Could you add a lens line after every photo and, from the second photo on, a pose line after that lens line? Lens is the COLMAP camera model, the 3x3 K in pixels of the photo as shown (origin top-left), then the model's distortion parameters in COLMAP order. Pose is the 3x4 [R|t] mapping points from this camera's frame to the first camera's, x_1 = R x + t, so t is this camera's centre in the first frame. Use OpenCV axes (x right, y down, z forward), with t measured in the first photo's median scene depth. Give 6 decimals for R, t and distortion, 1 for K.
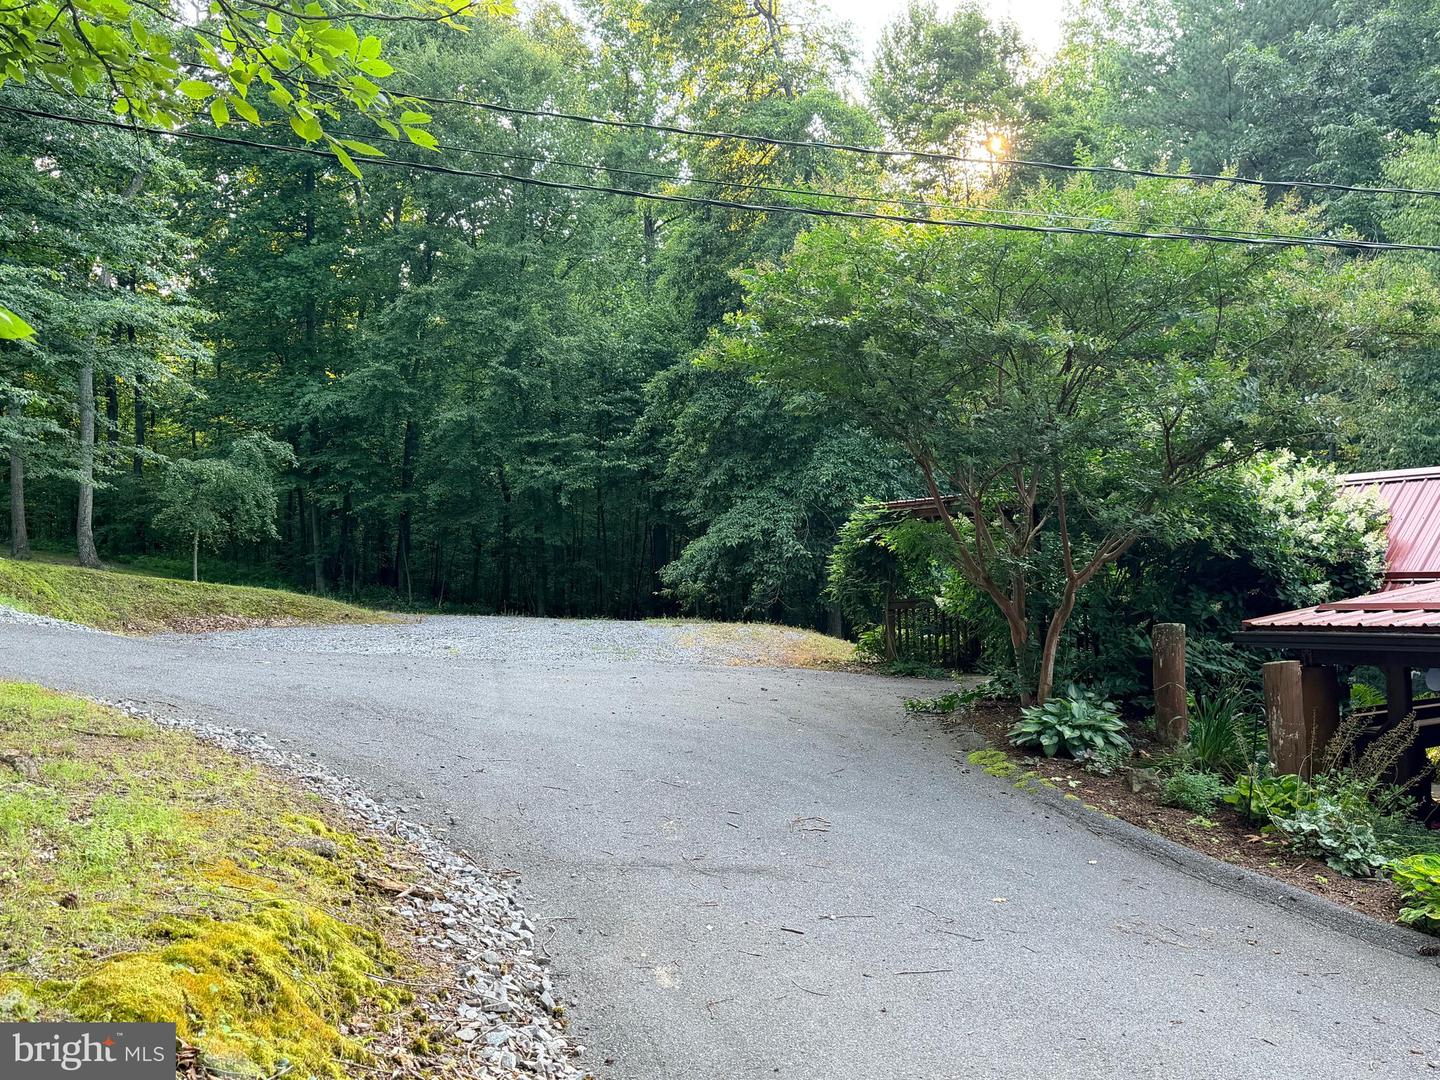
lens RADIAL K [[1360.2, 0, 715.9], [0, 1360.2, 542.1], [0, 0, 1]] dist [-0.005679, 0.000000]
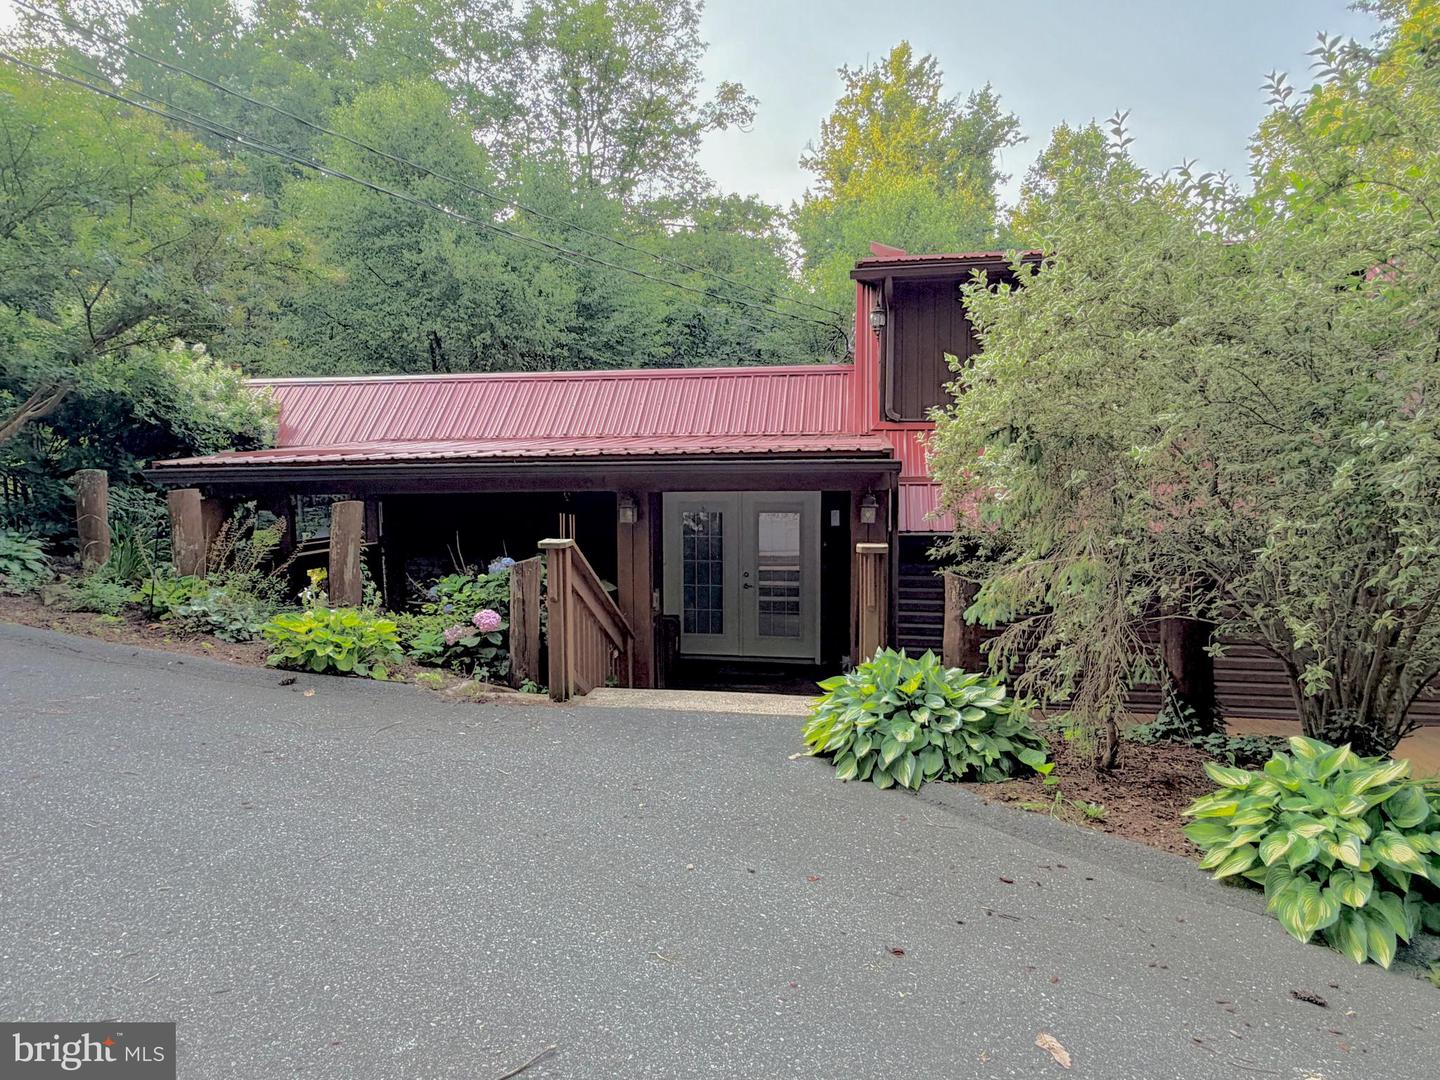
lens RADIAL K [[850.3, 0, 712.5], [0, 850.3, 543.9], [0, 0, 1]] dist [-0.001542, -0.001316]
pose [[0.613268, -0.042088, 0.788753, 0.079547], [-0.027846, 0.996807, 0.074840, 0.056400], [-0.789384, -0.067861, 0.610138, 0.107593]]
